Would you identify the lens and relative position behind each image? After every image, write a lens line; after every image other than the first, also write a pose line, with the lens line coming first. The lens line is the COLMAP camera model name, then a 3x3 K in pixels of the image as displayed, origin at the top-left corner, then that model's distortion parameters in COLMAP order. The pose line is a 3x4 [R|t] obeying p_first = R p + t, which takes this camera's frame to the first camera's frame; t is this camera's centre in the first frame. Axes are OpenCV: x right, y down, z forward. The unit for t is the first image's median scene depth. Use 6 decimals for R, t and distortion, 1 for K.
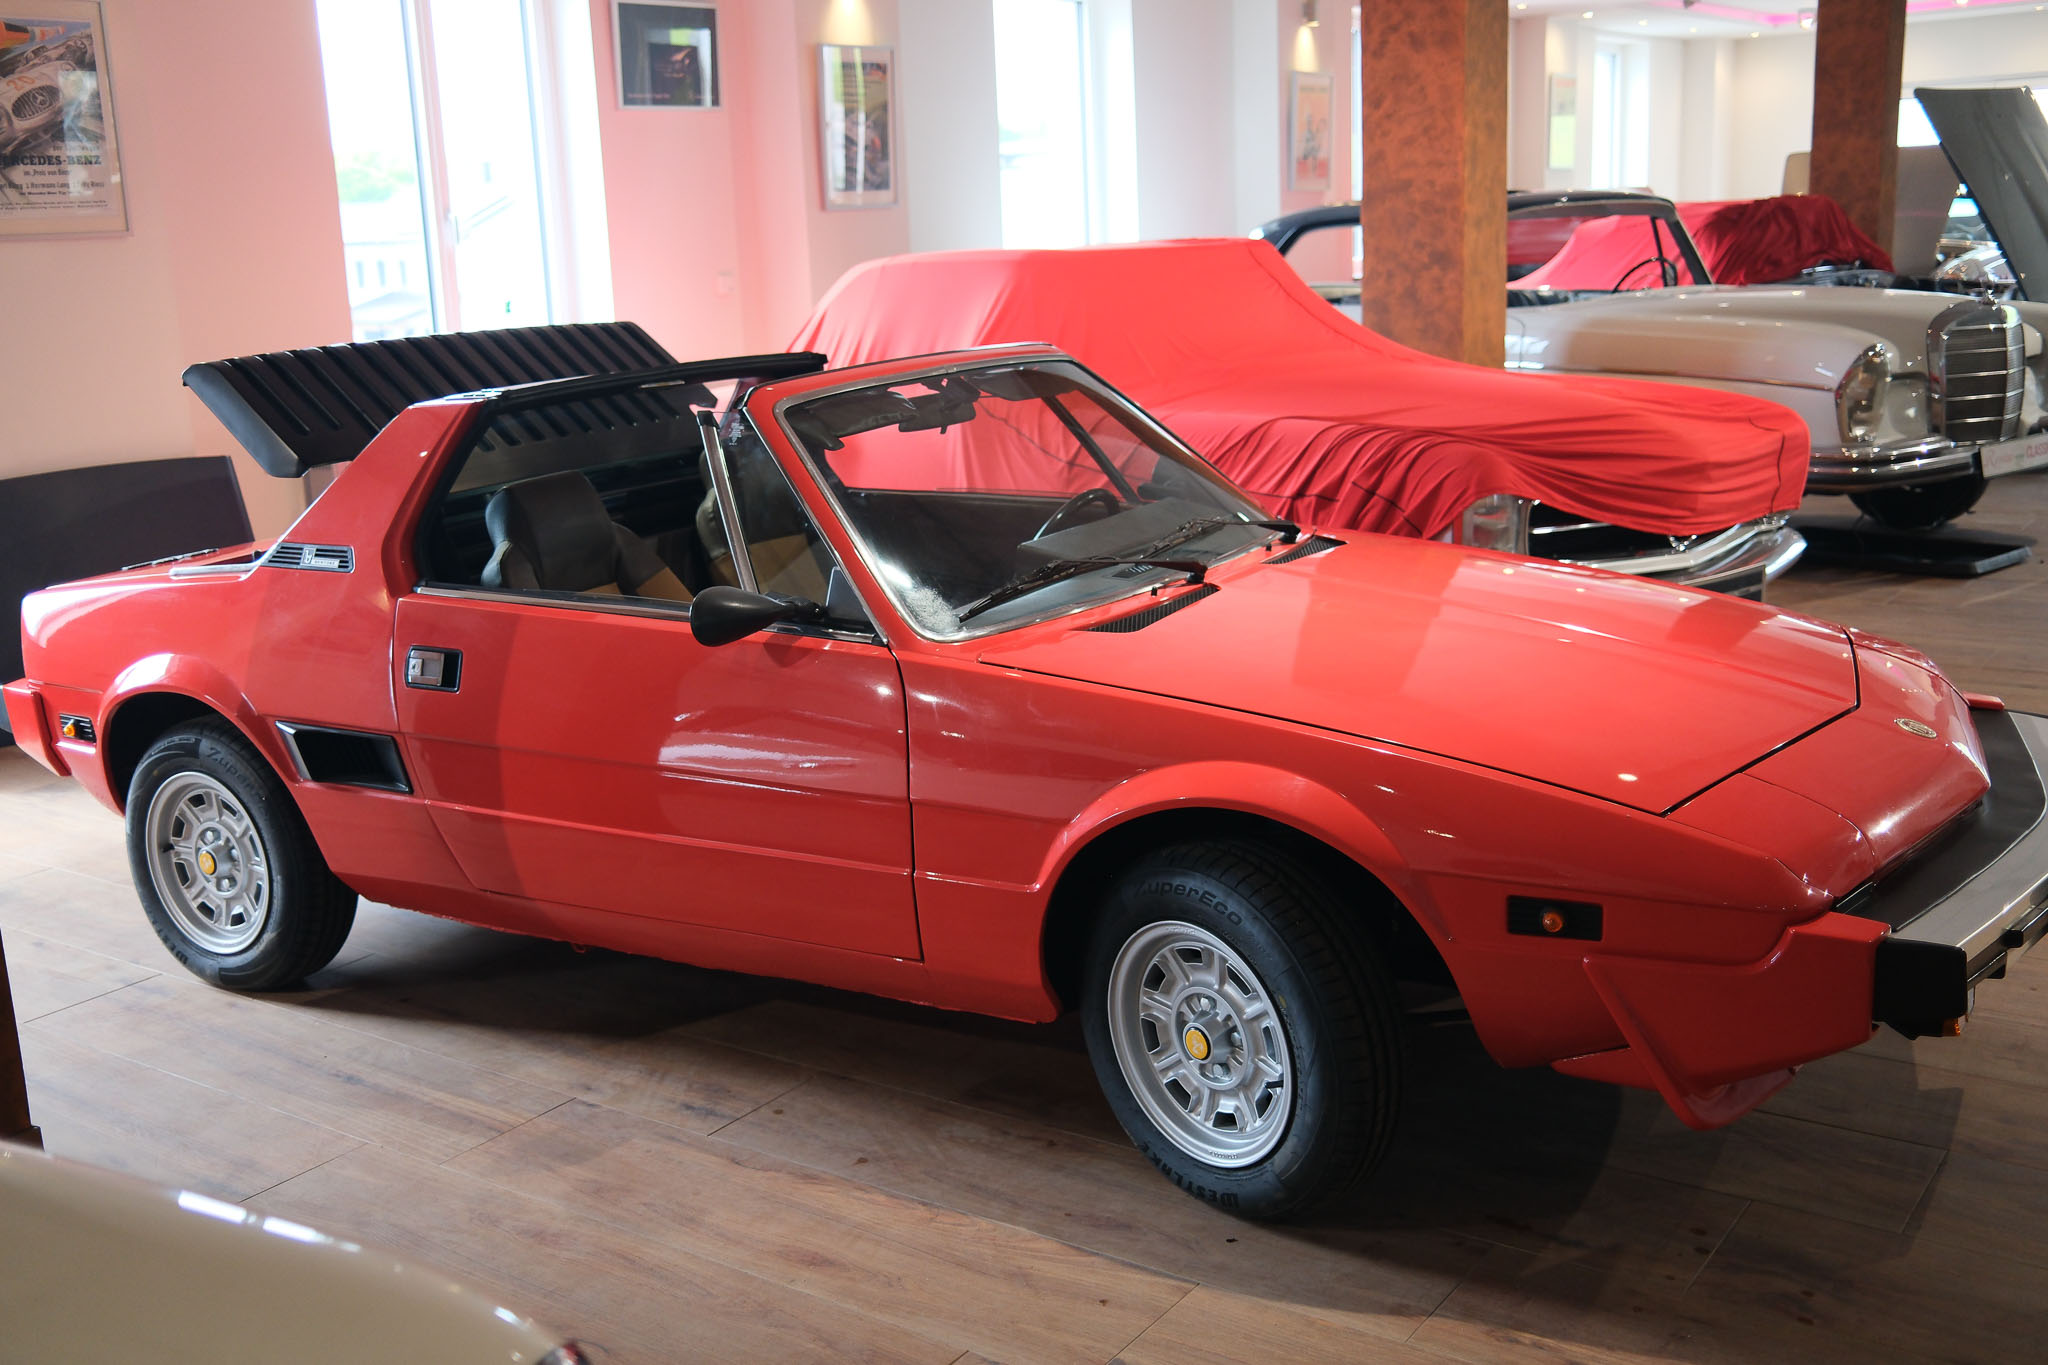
lens RADIAL K [[2061.0, 0, 1024.0], [0, 2061.0, 682.5], [0, 0, 1]] dist [-0.063496, 0.146625]
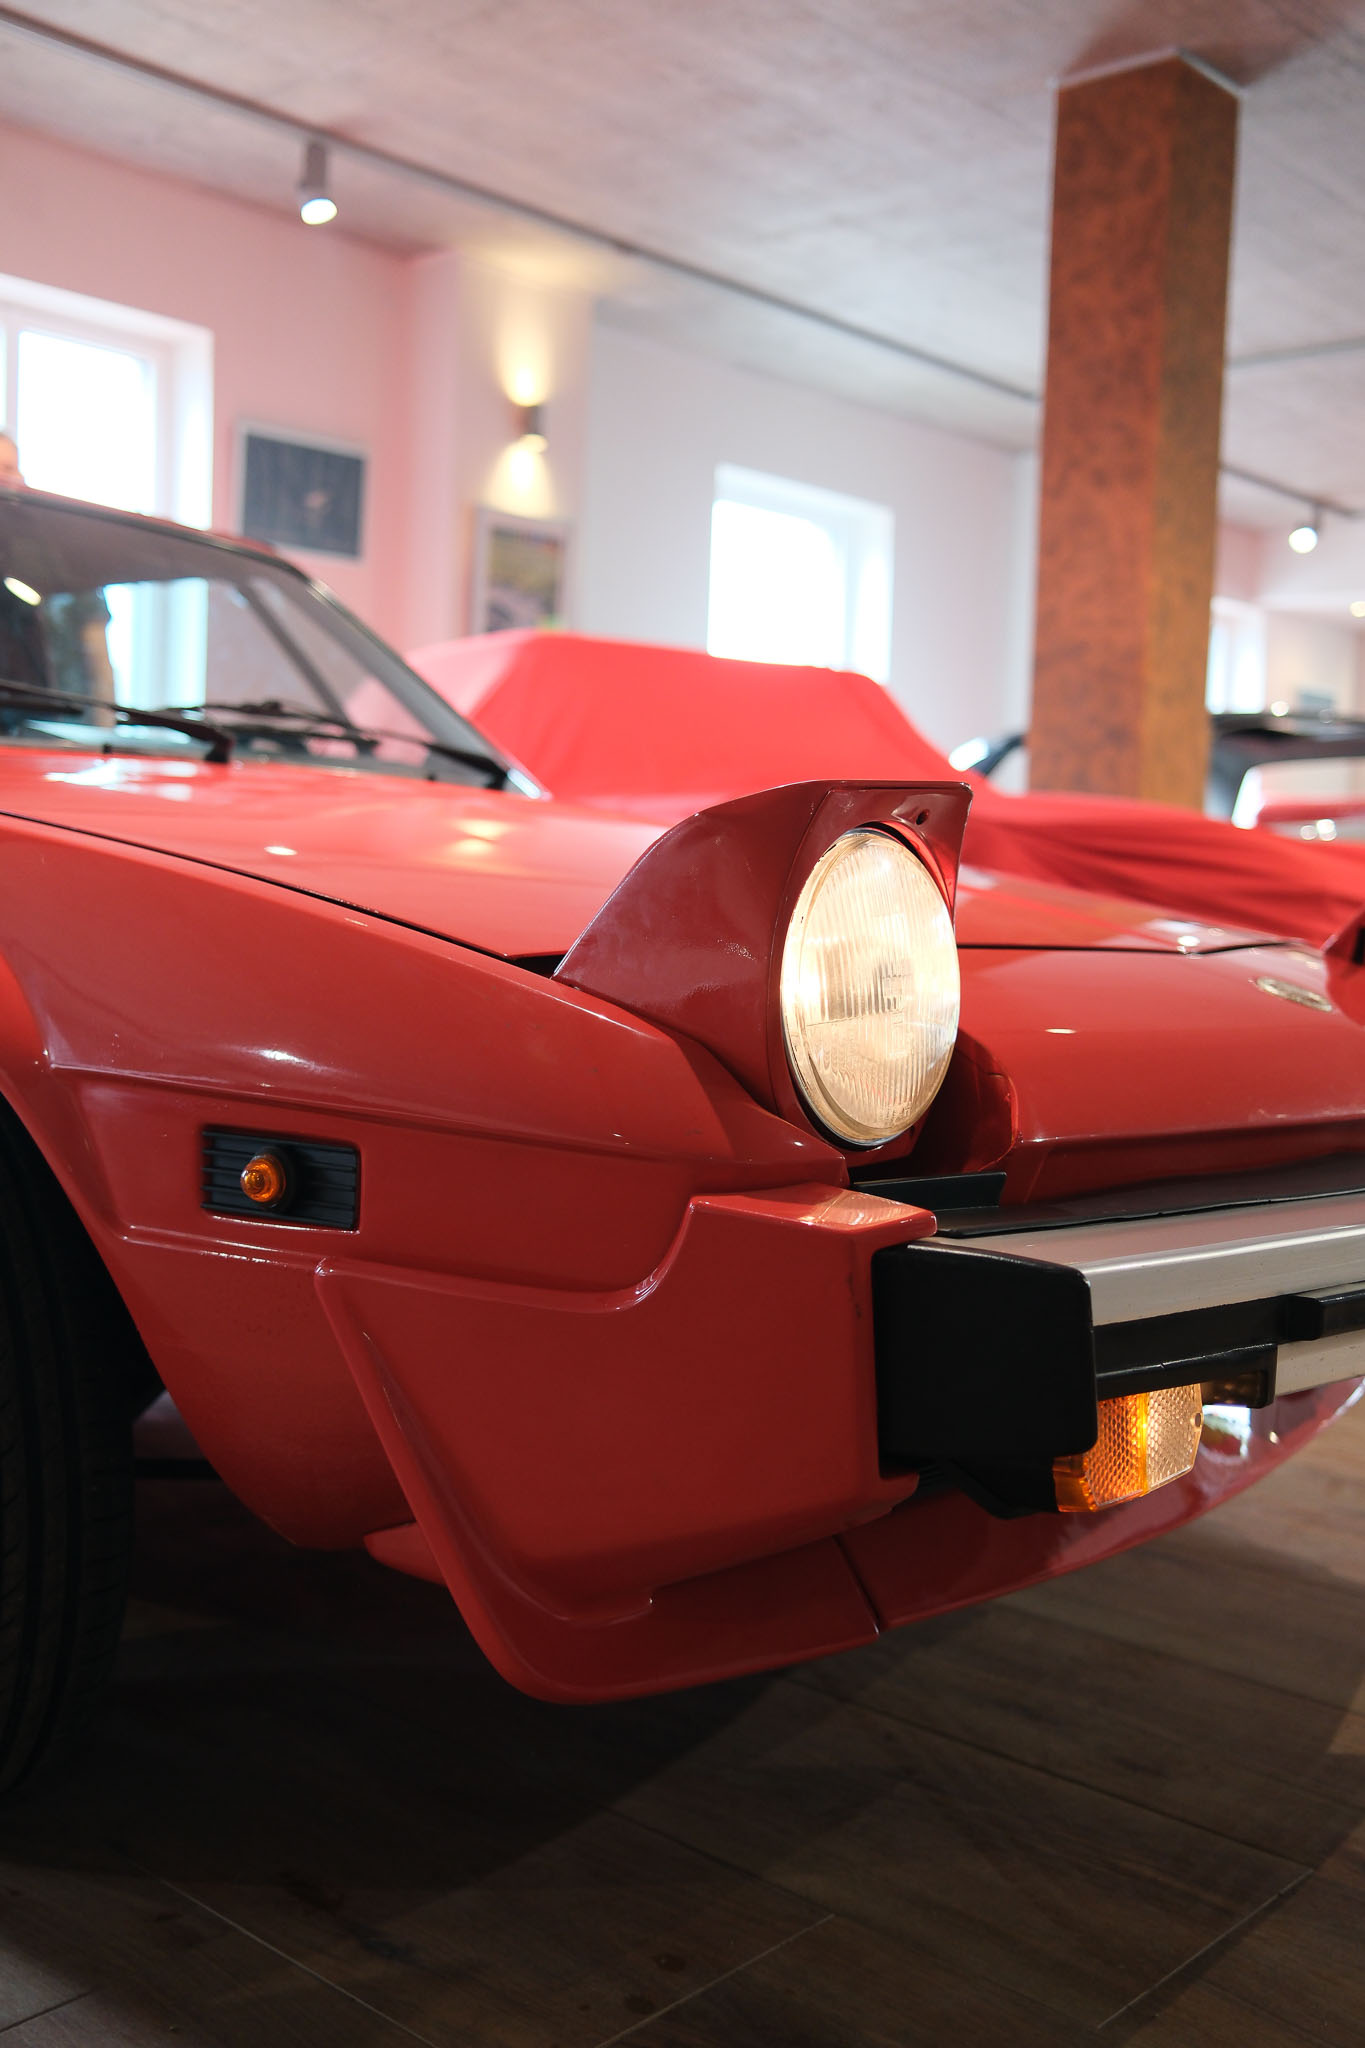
lens RADIAL K [[2080.9, 0, 655.5], [0, 2080.9, 1022.5], [0, 0, 1]] dist [-0.096715, 0.219358]
pose [[0.987633, 0.087158, -0.130321, 0.172414], [-0.106931, 0.982365, -0.153378, 0.062014], [0.114655, 0.165417, 0.979536, 0.240584]]
